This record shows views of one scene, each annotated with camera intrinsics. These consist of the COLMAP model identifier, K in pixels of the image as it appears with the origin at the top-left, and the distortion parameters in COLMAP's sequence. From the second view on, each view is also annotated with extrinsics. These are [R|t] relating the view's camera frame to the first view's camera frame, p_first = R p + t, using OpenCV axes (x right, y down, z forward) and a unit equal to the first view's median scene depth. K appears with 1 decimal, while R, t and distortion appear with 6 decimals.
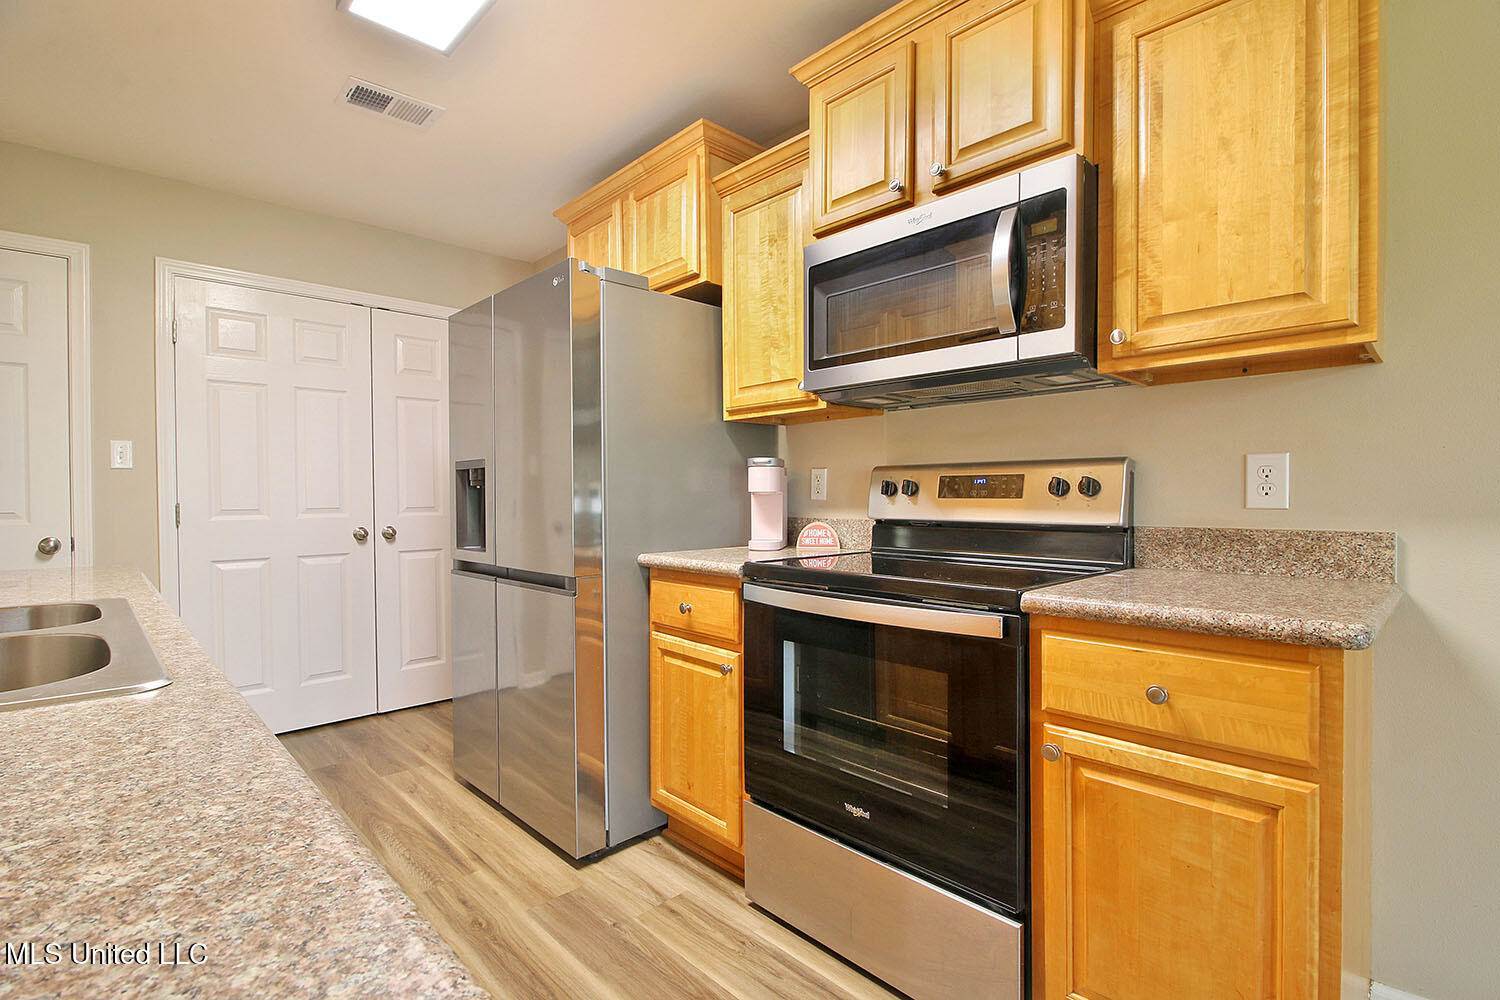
lens RADIAL K [[703.0, 0, 768.5], [0, 703.0, 507.8], [0, 0, 1]] dist [0.001120, -0.014853]
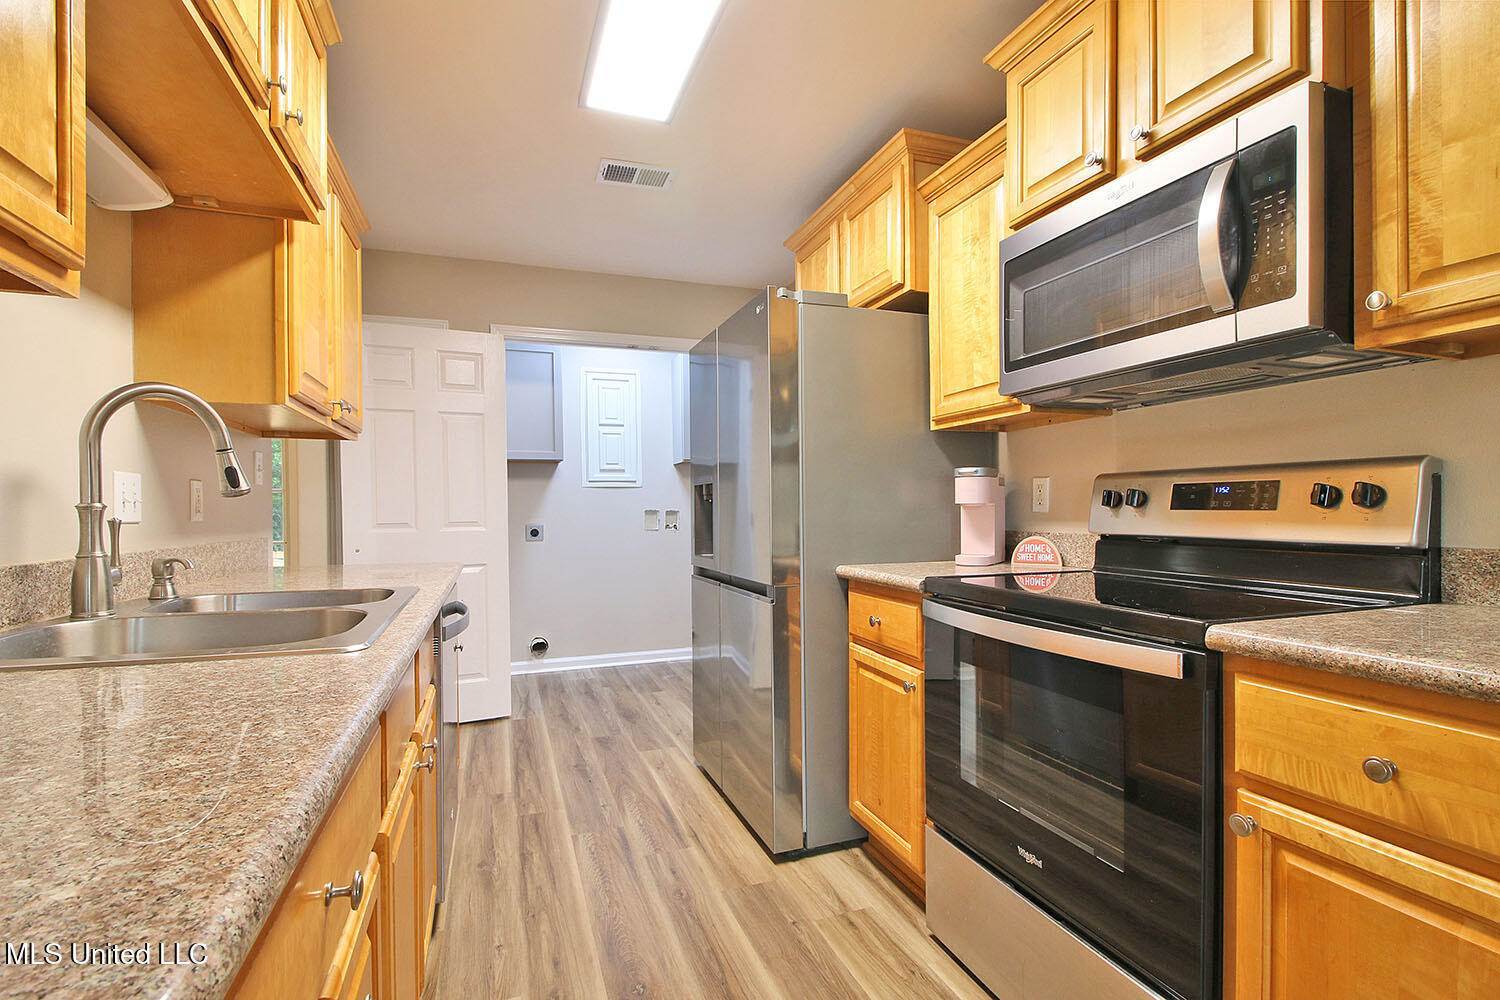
lens RADIAL K [[707.4, 0, 759.0], [0, 707.4, 505.2], [0, 0, 1]] dist [-0.004090, -0.014054]
pose [[0.909808, -0.004653, -0.415004, 0.156006], [-0.003361, 0.999822, -0.018578, -0.002091], [0.415017, 0.018297, 0.909630, 0.020003]]
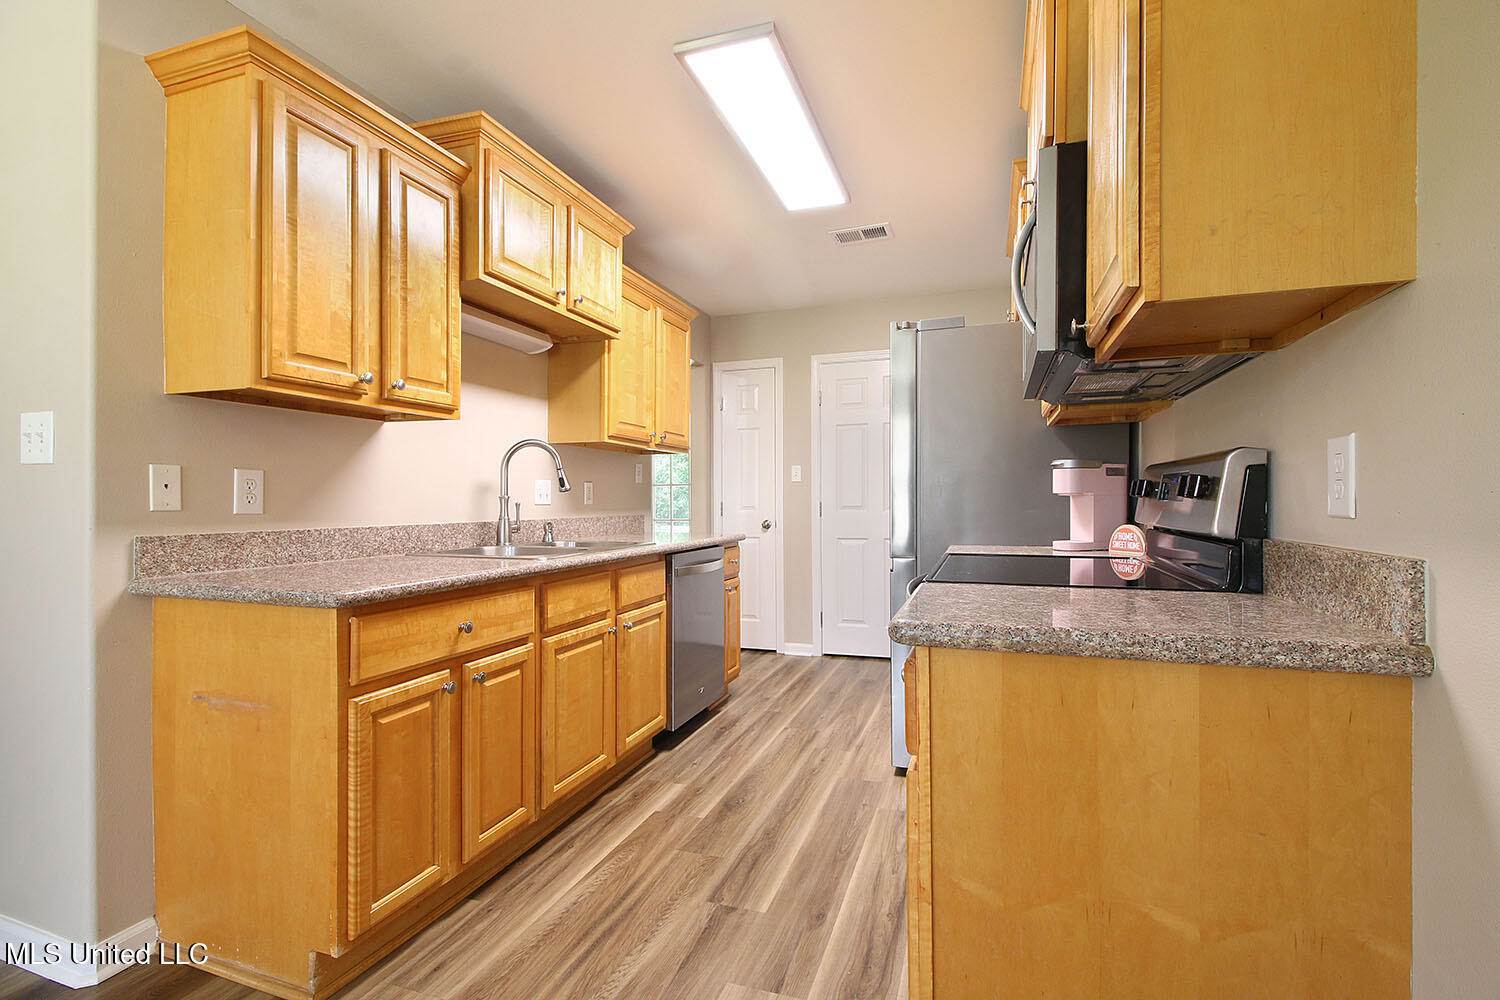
lens RADIAL K [[724.8, 0, 749.1], [0, 724.8, 504.5], [0, 0, 1]] dist [0.004868, -0.016637]
pose [[0.428431, 0.008175, -0.903538, 0.915968], [-0.011710, 0.999925, 0.003494, -0.005562], [0.903499, 0.009083, 0.428494, 0.157014]]
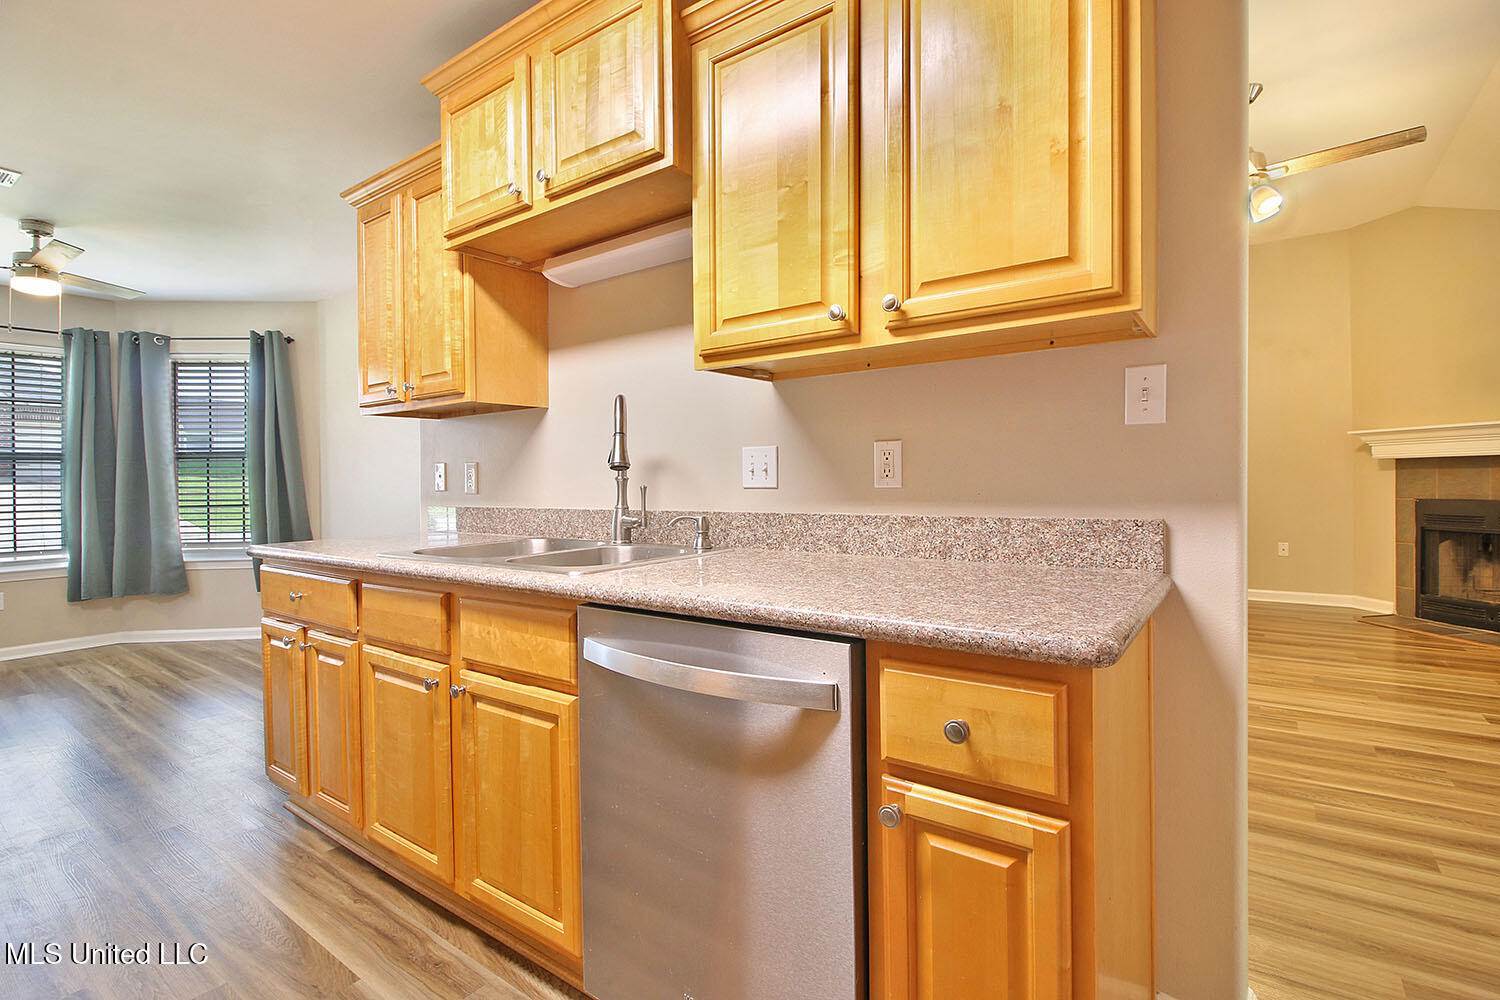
lens RADIAL K [[692.3, 0, 724.6], [0, 692.3, 487.5], [0, 0, 1]] dist [0.002087, -0.012239]
pose [[-0.990248, 0.017464, -0.138220, -0.660677], [0.014361, 0.999623, 0.023413, -0.017584], [0.138577, 0.021200, -0.990125, 1.403241]]
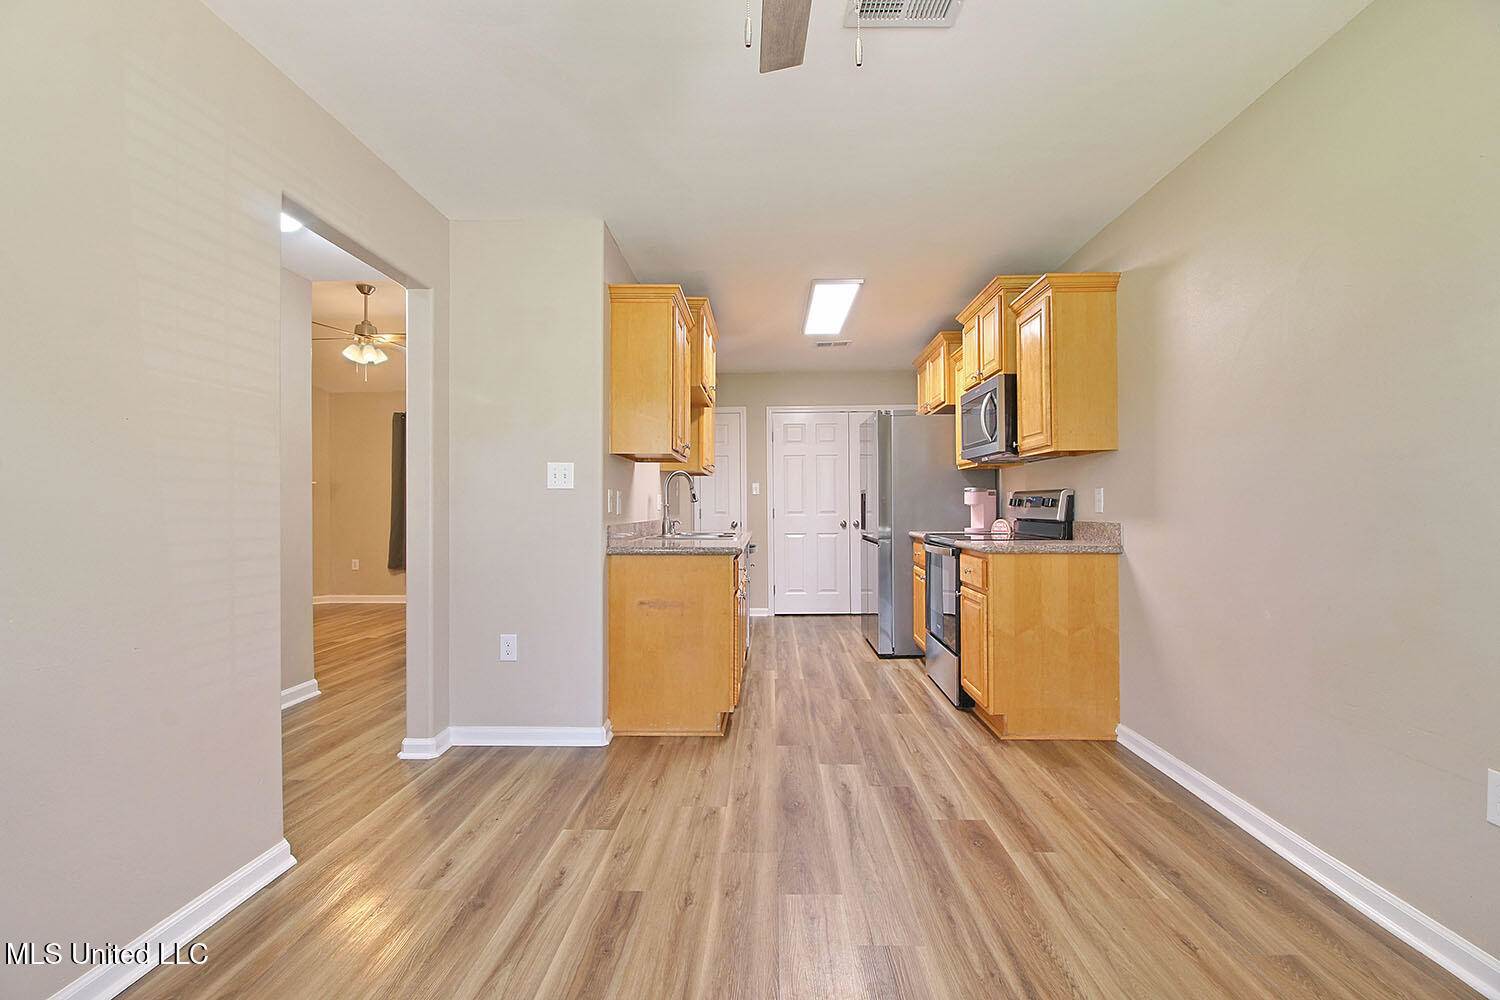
lens RADIAL K [[769.3, 0, 749.0], [0, 769.3, 513.9], [0, 0, 1]] dist [-0.000677, -0.021710]
pose [[0.689803, 0.009205, -0.723939, 1.435166], [-0.010016, 0.999945, 0.003170, 0.006703], [0.723928, 0.005064, 0.689857, -1.255141]]
